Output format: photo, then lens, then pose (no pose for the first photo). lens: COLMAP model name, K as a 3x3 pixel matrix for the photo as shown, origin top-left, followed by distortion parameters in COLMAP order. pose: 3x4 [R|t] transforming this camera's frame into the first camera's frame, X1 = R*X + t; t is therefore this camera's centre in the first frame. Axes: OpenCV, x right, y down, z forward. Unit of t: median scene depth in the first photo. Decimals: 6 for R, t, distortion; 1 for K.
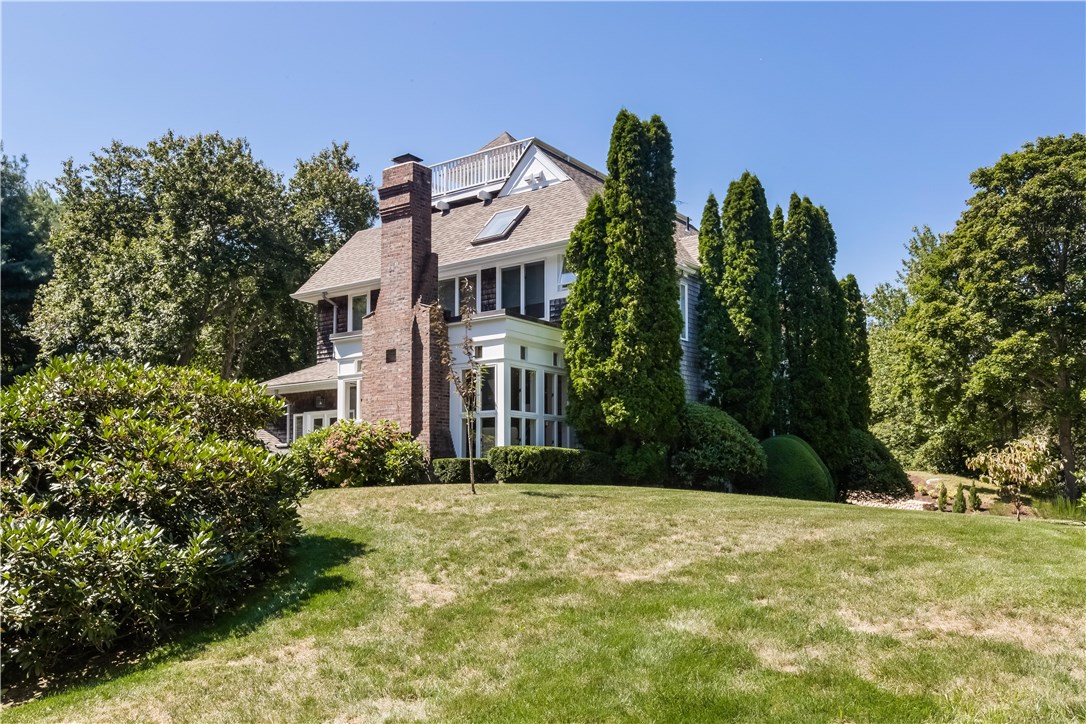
lens RADIAL K [[853.3, 0, 543.0], [0, 853.3, 362.0], [0, 0, 1]] dist [0.003455, -0.000795]
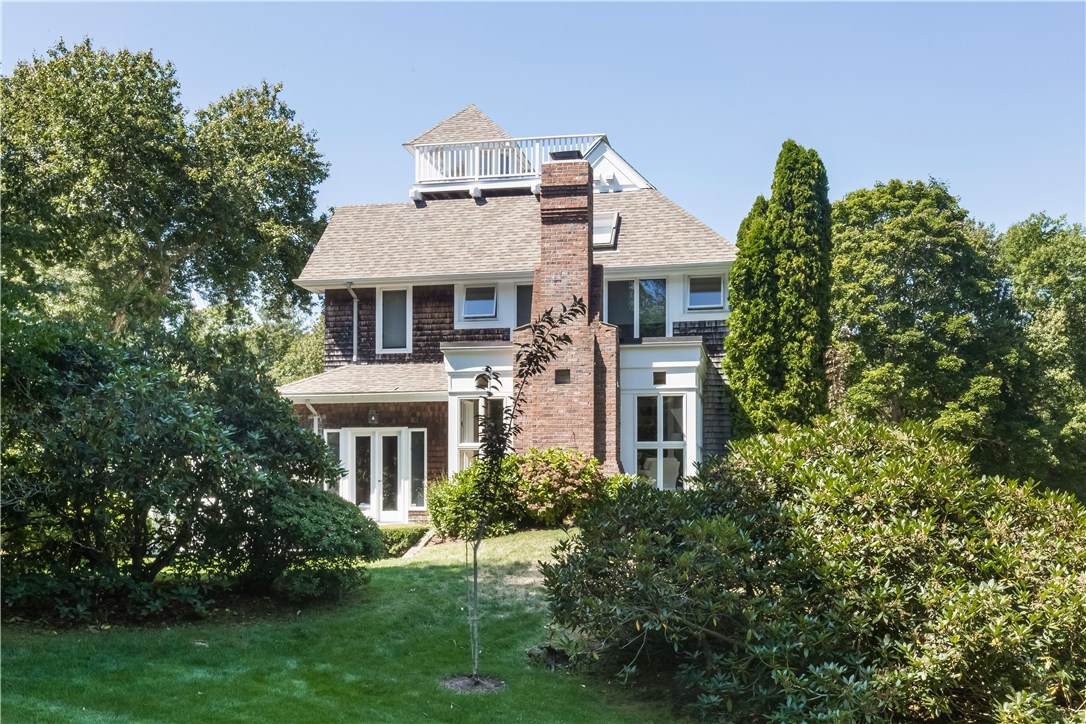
lens RADIAL K [[992.6, 0, 545.1], [0, 992.6, 407.5], [0, 0, 1]] dist [-0.012070, -0.001437]
pose [[0.914040, 0.036951, 0.403937, -0.629202], [-0.060982, 0.997042, 0.046786, -0.023150], [-0.401013, -0.067397, 0.913590, 0.048698]]
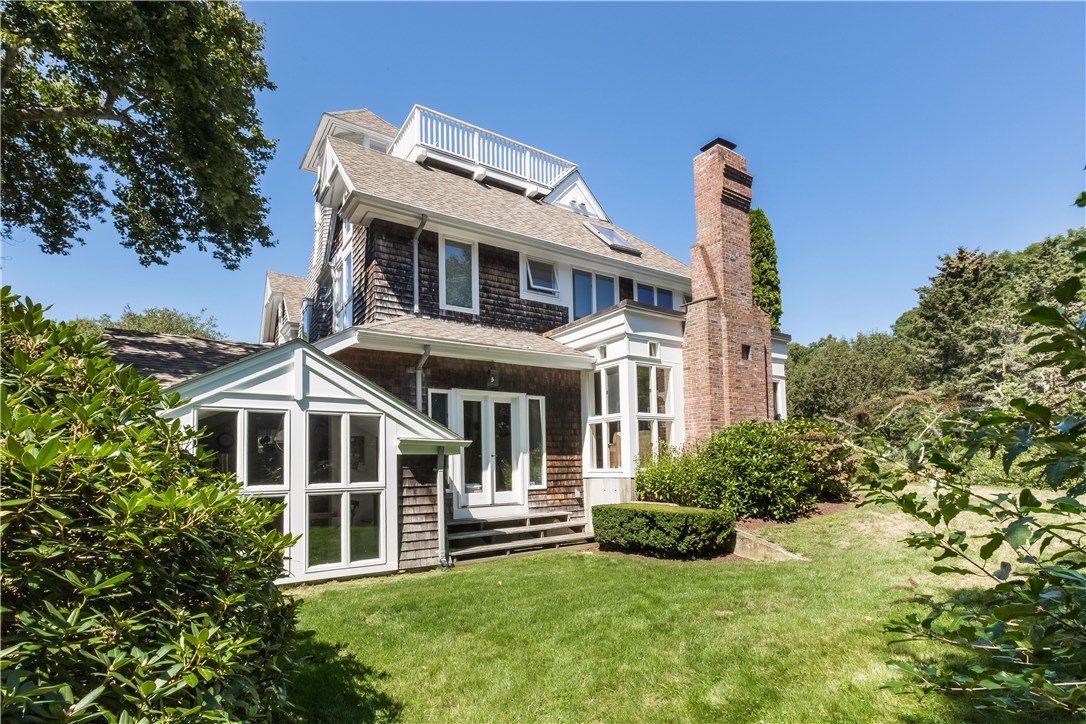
lens RADIAL K [[522.1, 0, 507.7], [0, 522.1, 405.5], [0, 0, 1]] dist [0.013417, 0.000023]
pose [[0.386942, 0.105630, 0.916034, -0.806566], [-0.115438, 0.991151, -0.065530, 0.119702], [-0.914850, -0.080388, 0.395711, 1.027091]]
